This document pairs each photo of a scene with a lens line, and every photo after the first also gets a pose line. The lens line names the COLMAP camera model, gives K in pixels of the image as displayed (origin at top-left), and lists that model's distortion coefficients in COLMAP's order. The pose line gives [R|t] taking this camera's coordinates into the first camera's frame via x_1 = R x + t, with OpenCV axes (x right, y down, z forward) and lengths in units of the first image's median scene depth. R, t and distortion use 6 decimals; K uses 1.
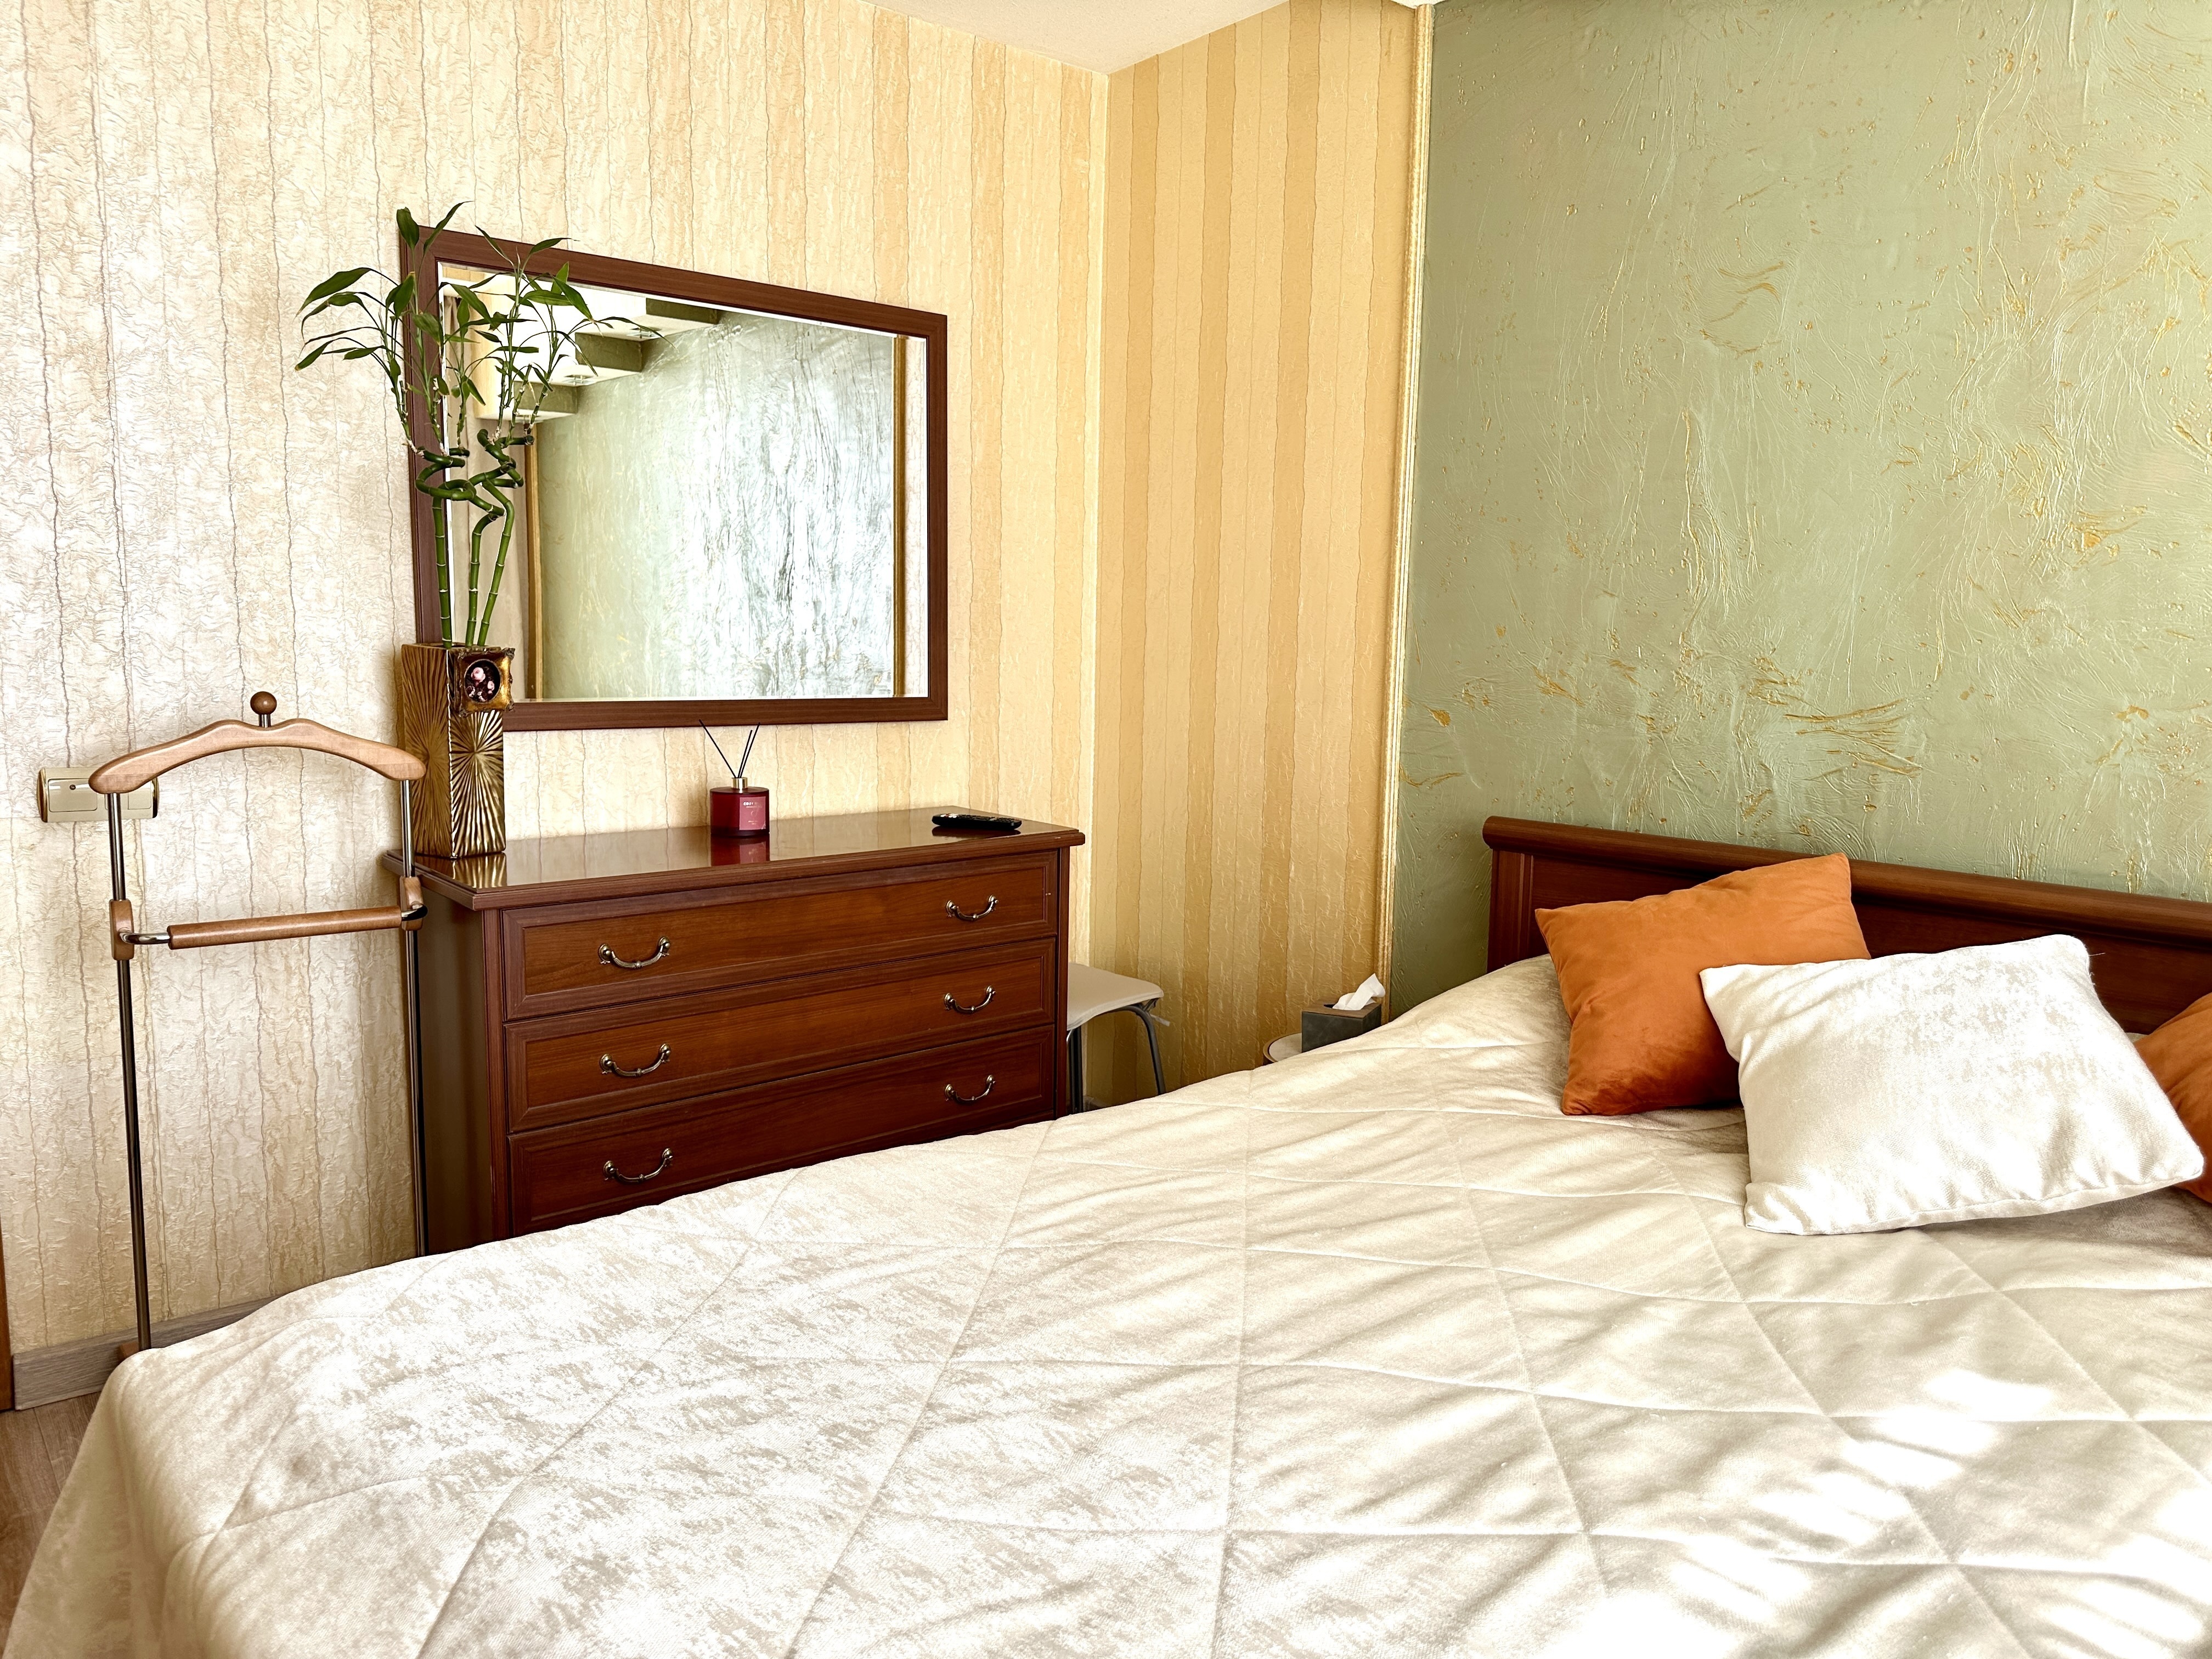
lens RADIAL K [[1545.2, 0, 1123.6], [0, 1545.2, 829.0], [0, 0, 1]] dist [0.042016, -0.044925]
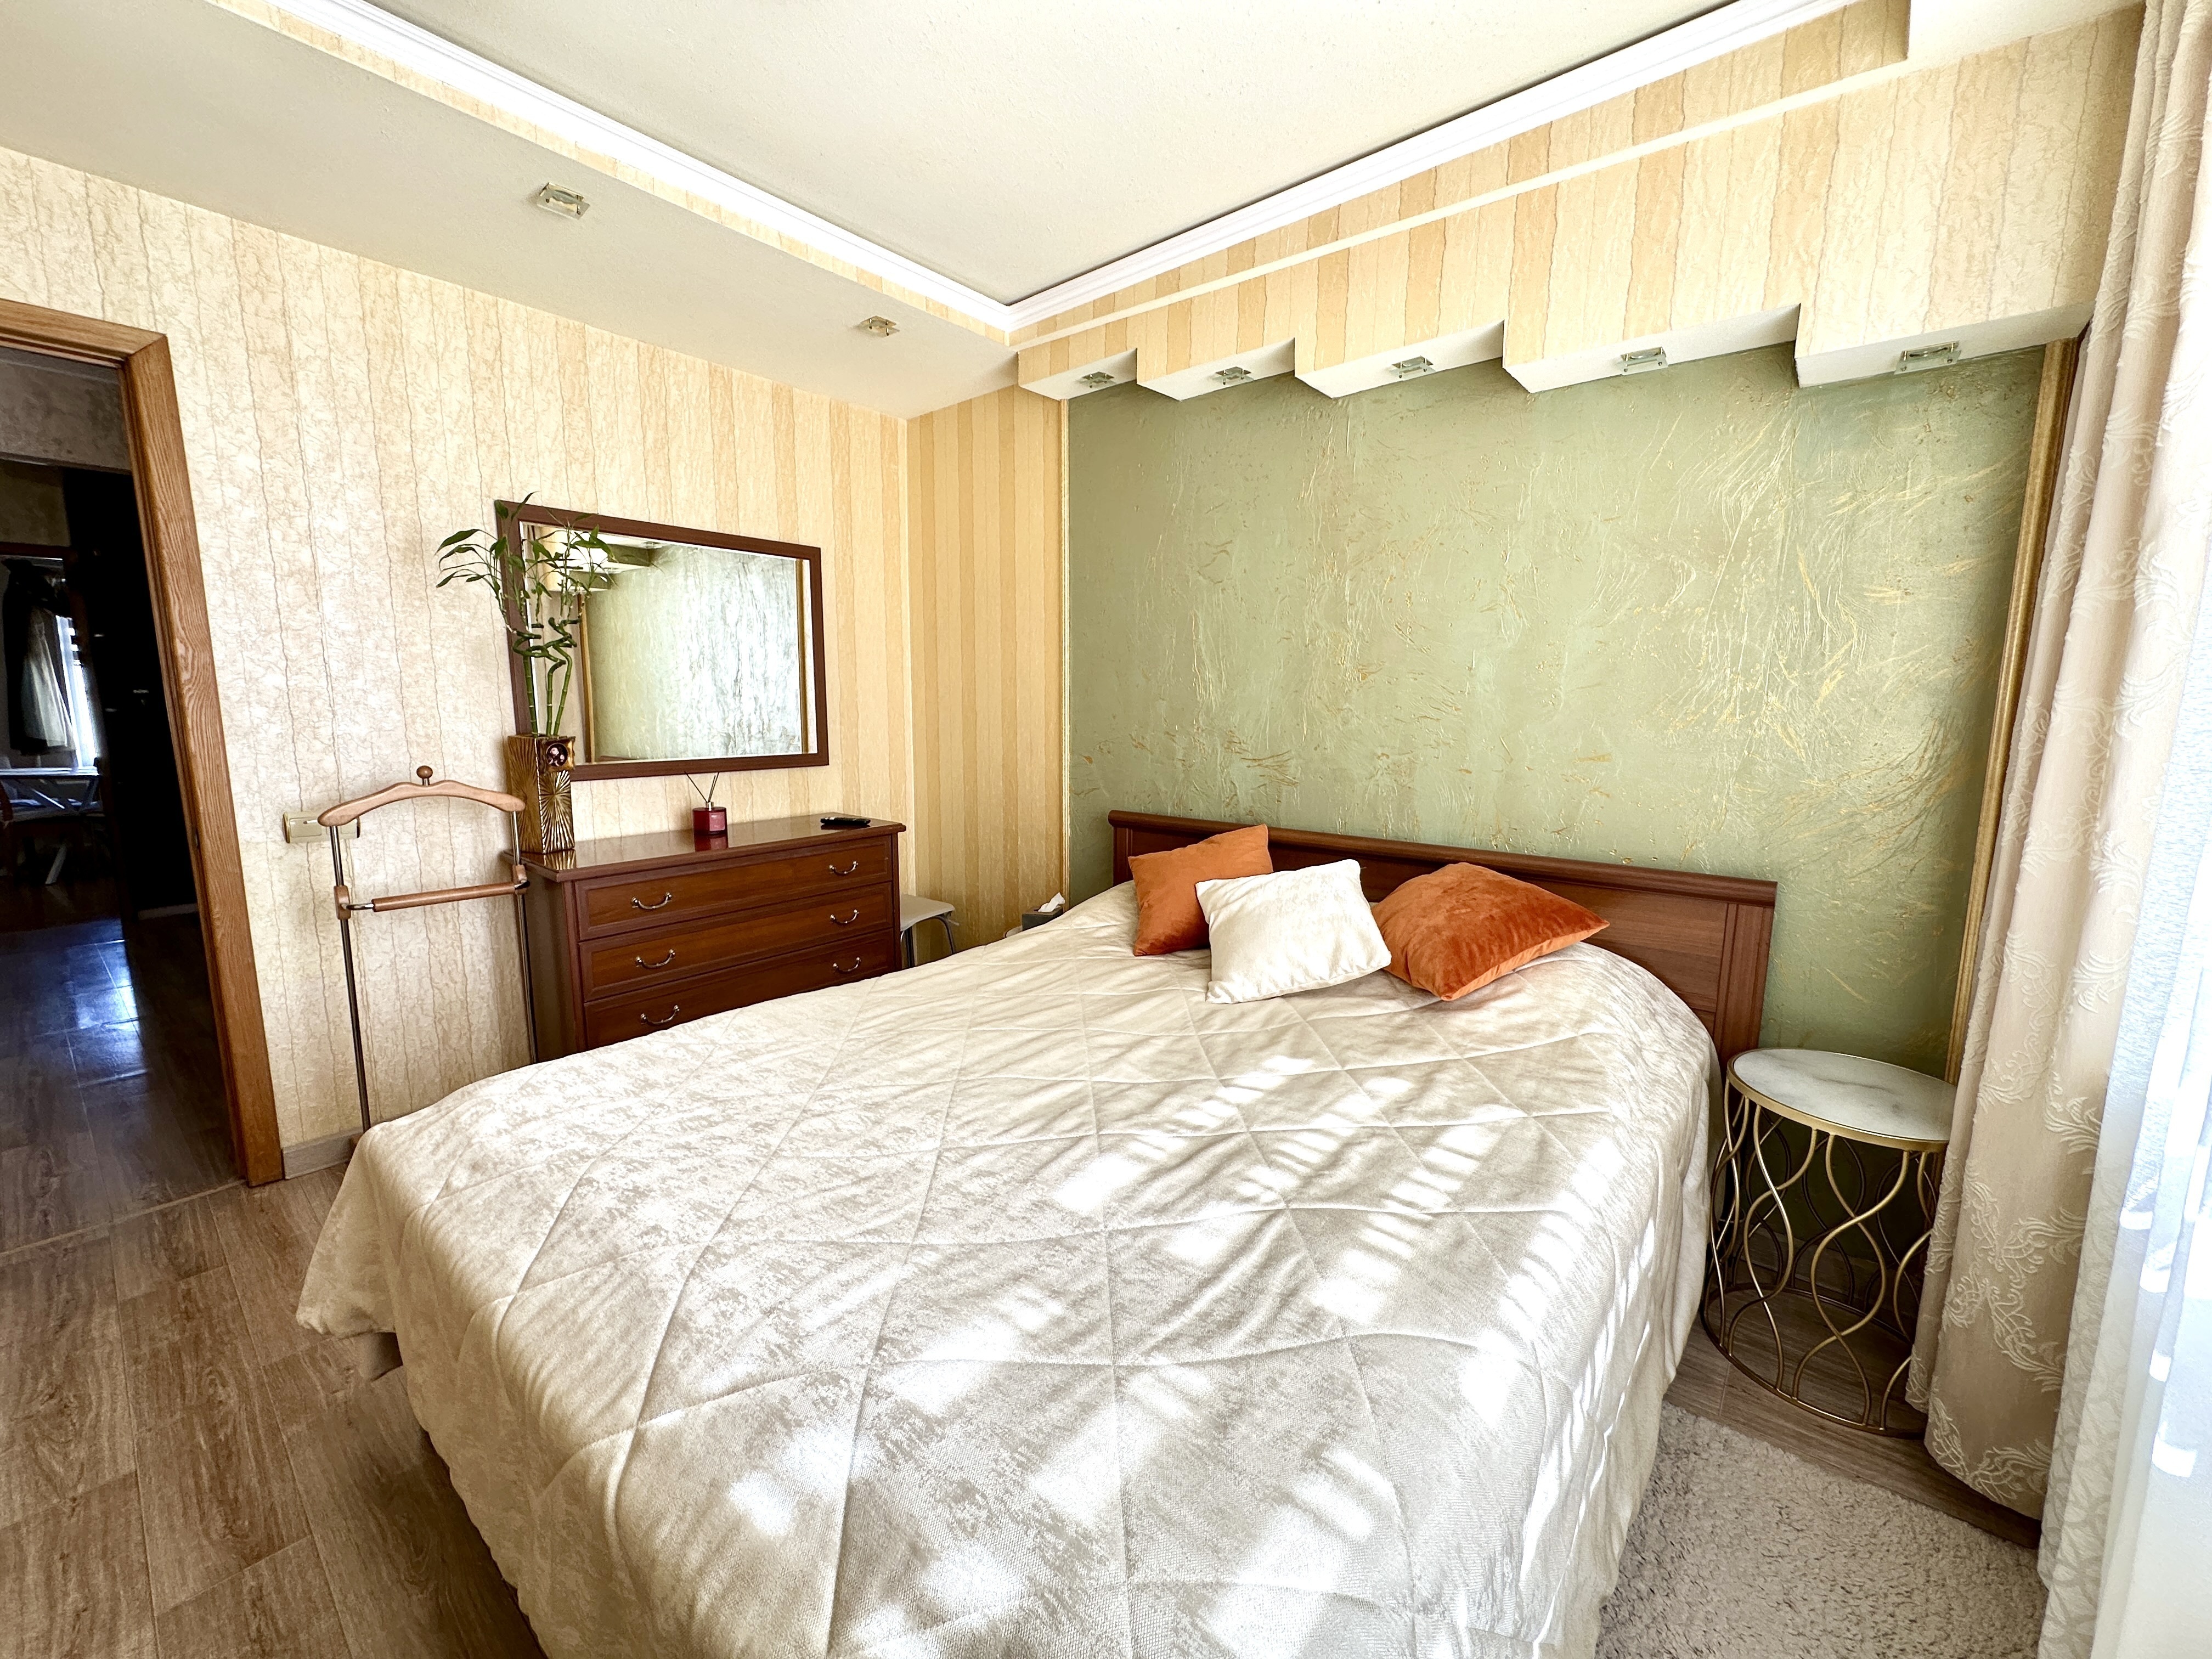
lens RADIAL K [[875.7, 0, 1107.3], [0, 875.7, 824.0], [0, 0, 1]] dist [0.001398, 0.000621]
pose [[0.985531, -0.036508, 0.165515, 0.052340], [0.033938, 0.999256, 0.018332, -0.013070], [-0.166061, -0.012450, 0.986037, -0.124429]]
